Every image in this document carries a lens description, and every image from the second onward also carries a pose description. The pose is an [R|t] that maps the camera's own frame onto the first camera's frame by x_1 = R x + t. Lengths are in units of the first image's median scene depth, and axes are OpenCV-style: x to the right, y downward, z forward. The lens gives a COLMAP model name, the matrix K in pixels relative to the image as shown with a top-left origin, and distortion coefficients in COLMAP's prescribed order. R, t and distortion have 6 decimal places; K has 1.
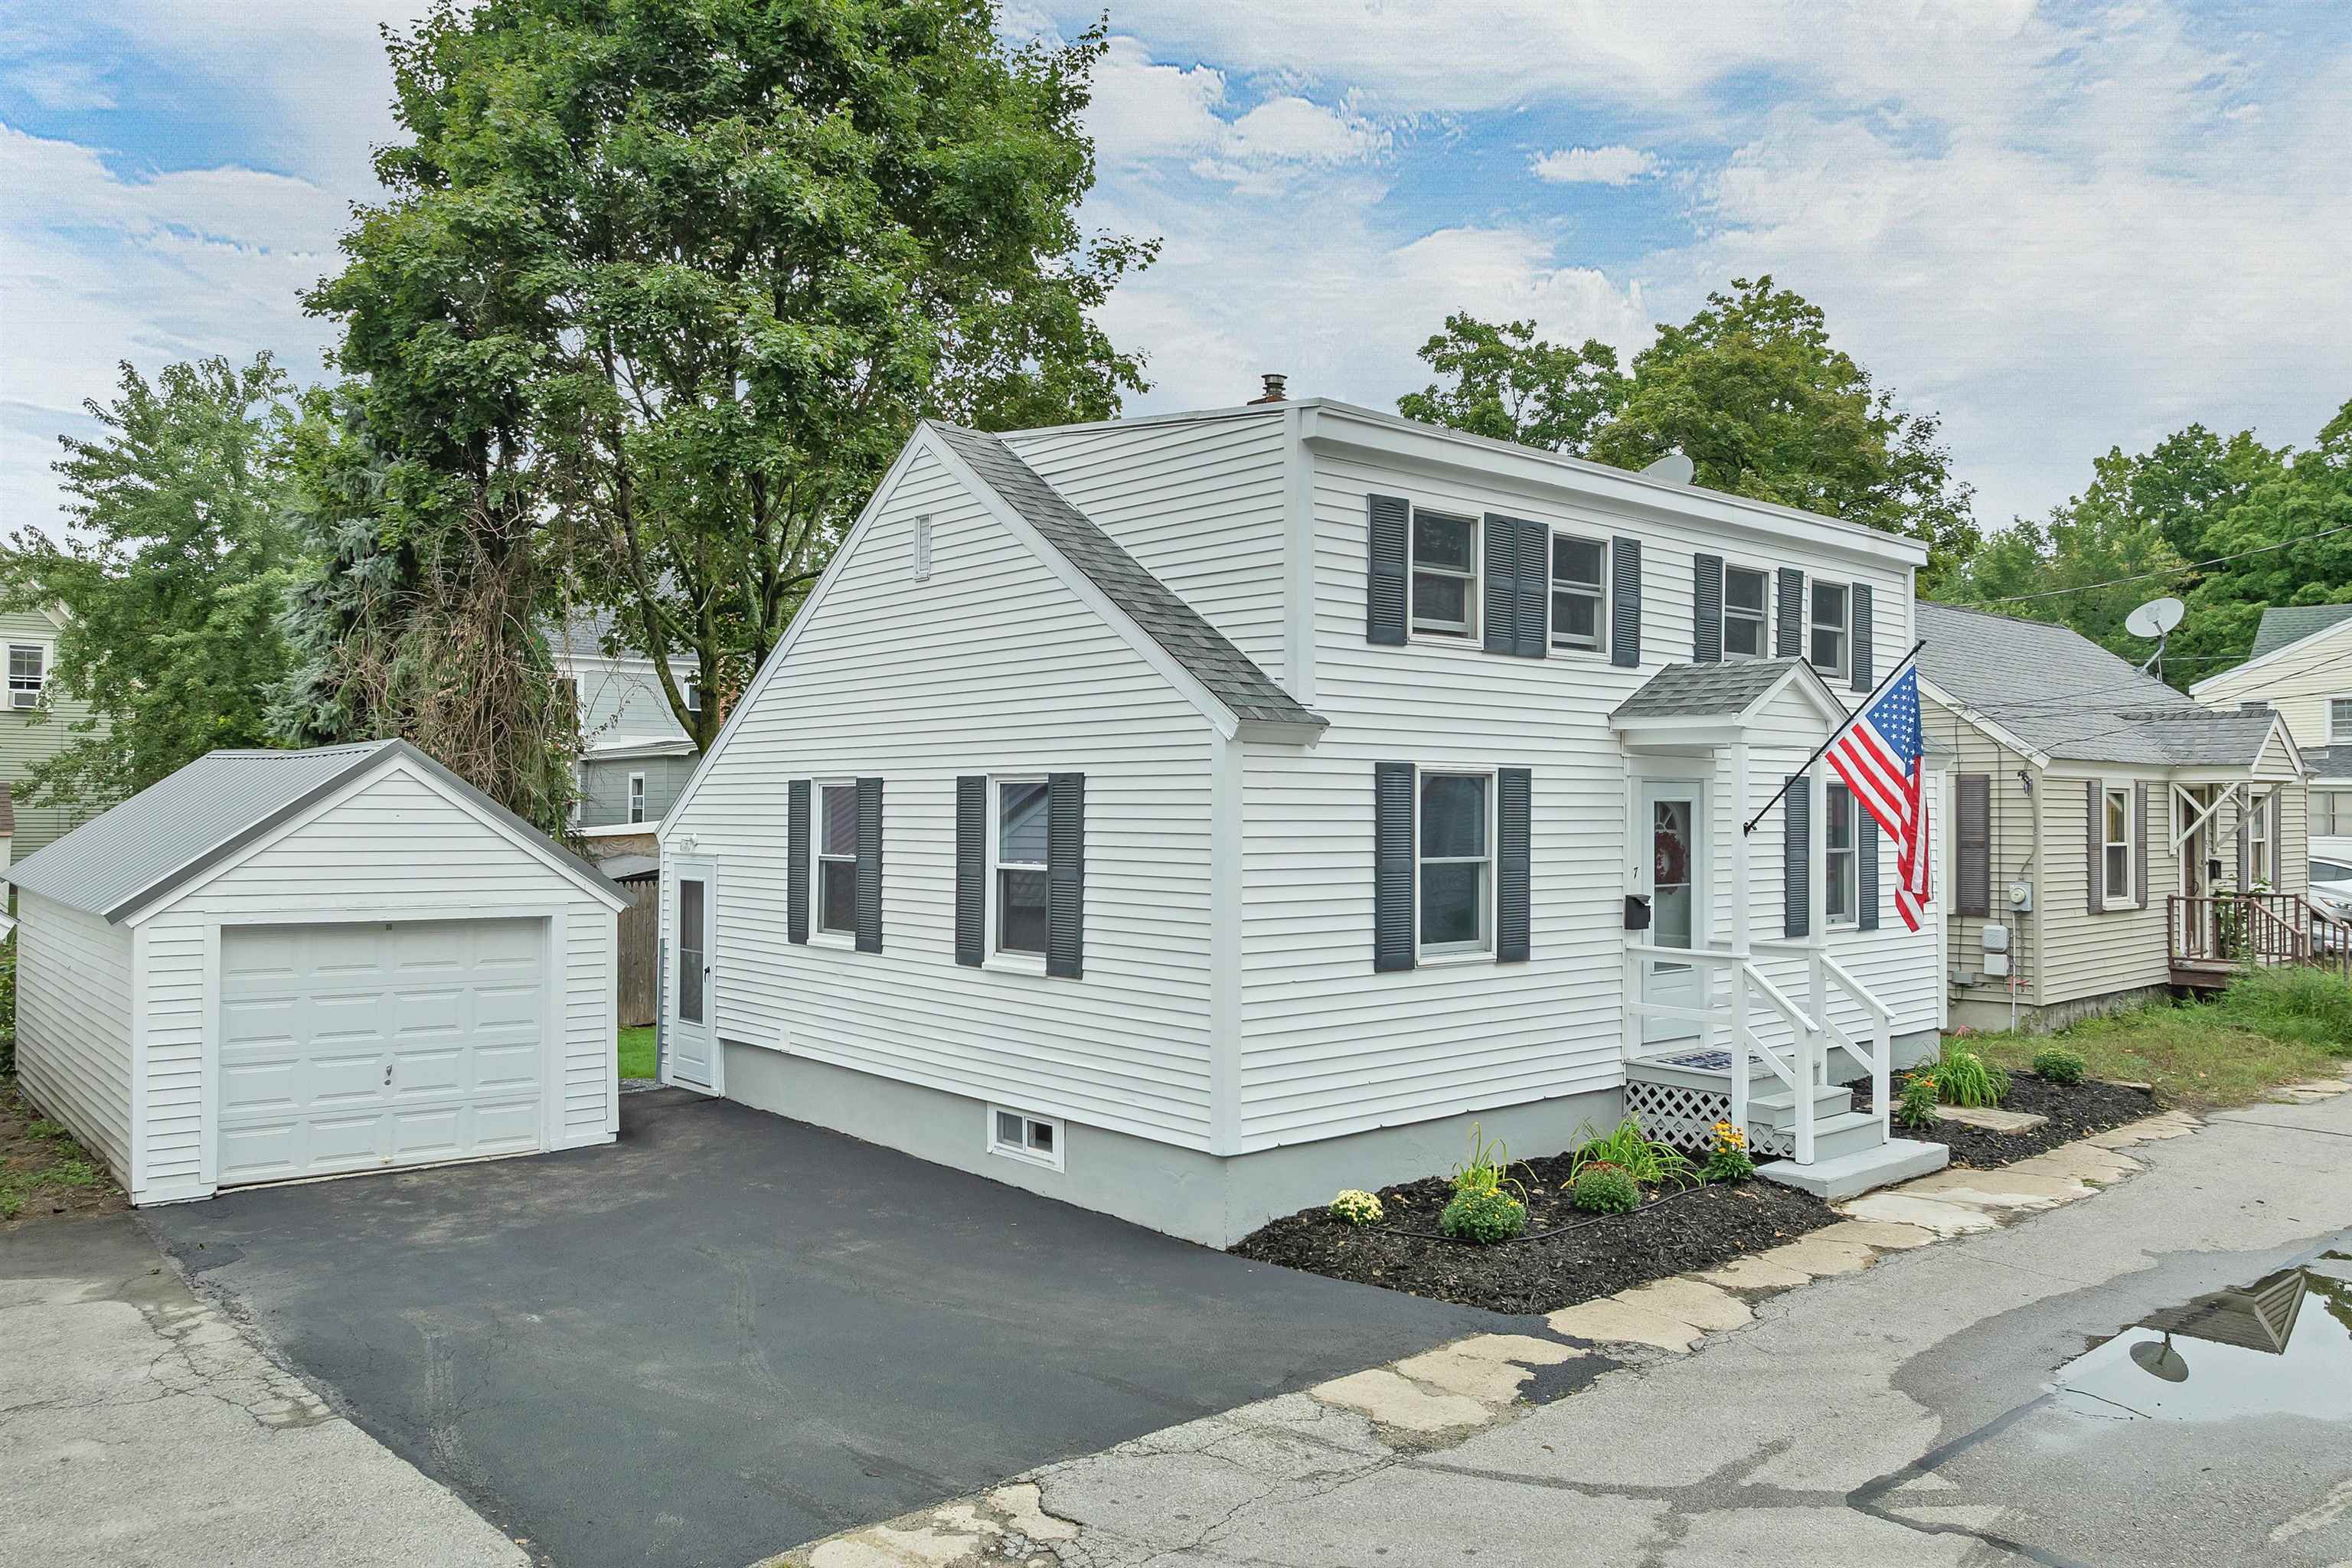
lens RADIAL K [[1625.8, 0, 1067.9], [0, 1625.8, 782.2], [0, 0, 1]] dist [-0.031791, -0.000349]
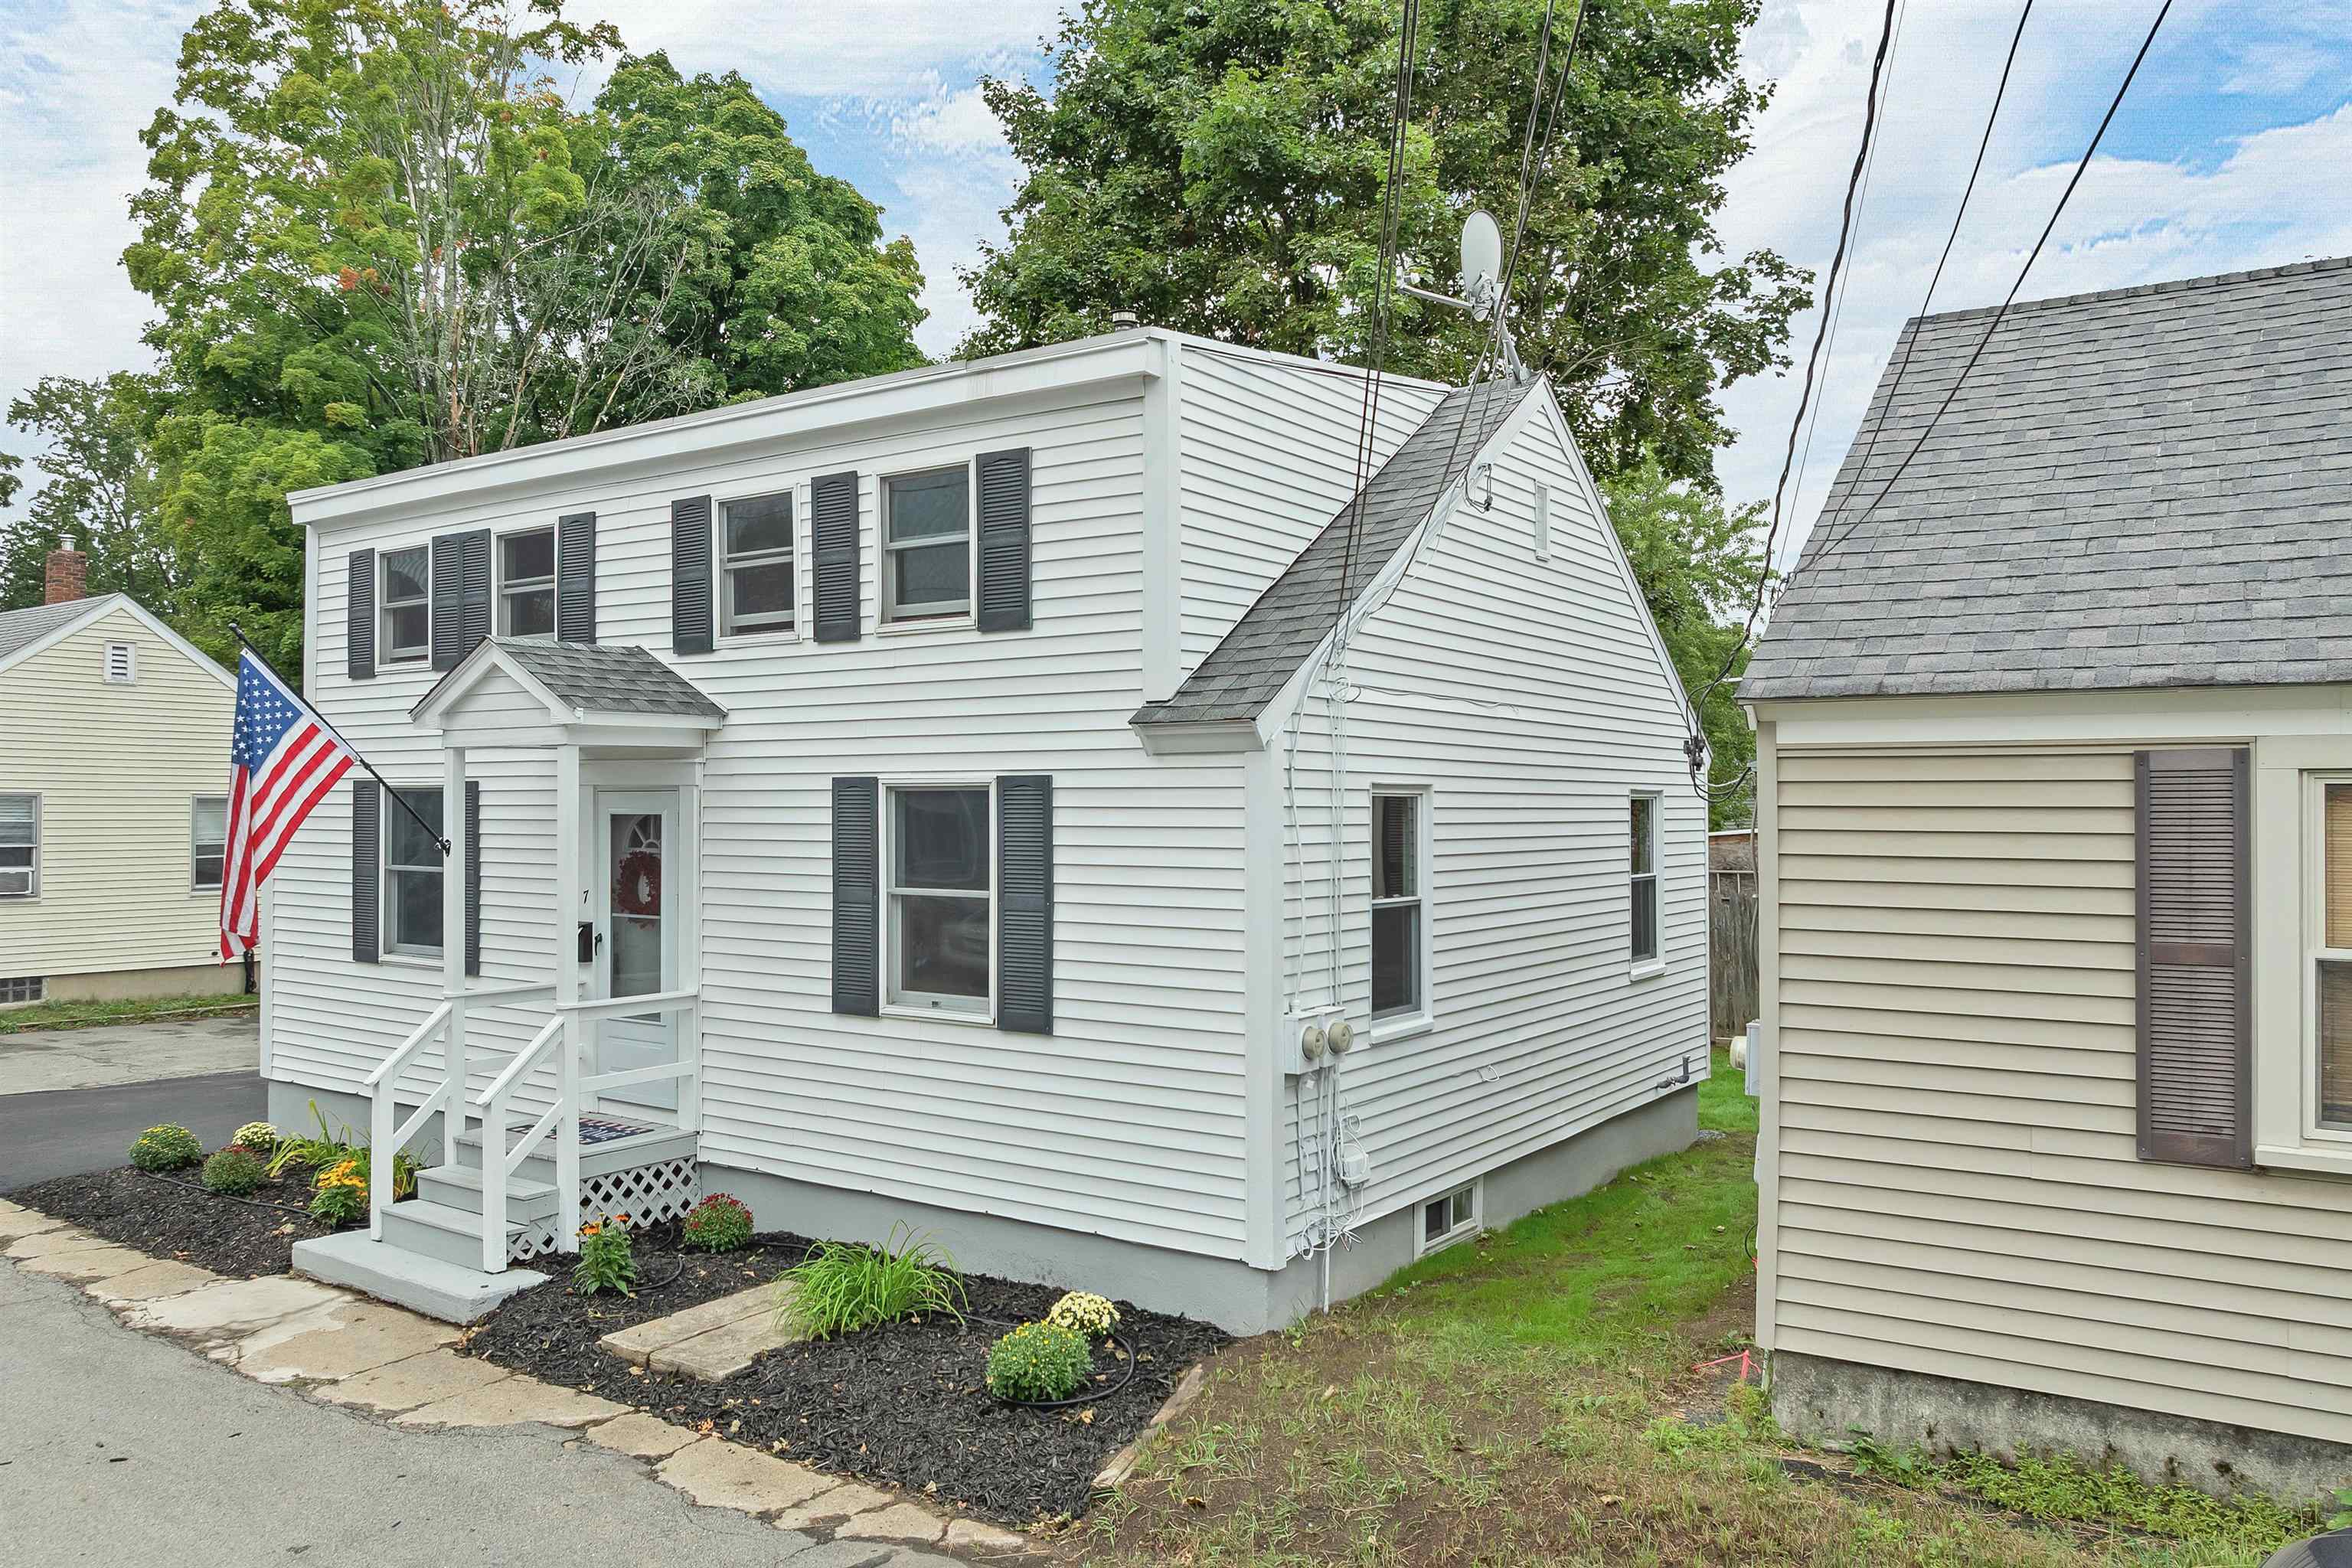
lens RADIAL K [[1702.0, 0, 1176.0], [0, 1702.0, 784.0], [0, 0, 1]] dist [-0.030555, 0.001050]
pose [[0.315996, -0.028515, -0.948332, 1.280150], [0.005508, 0.999587, -0.028221, 0.021882], [0.948745, 0.003694, 0.316022, 0.994608]]
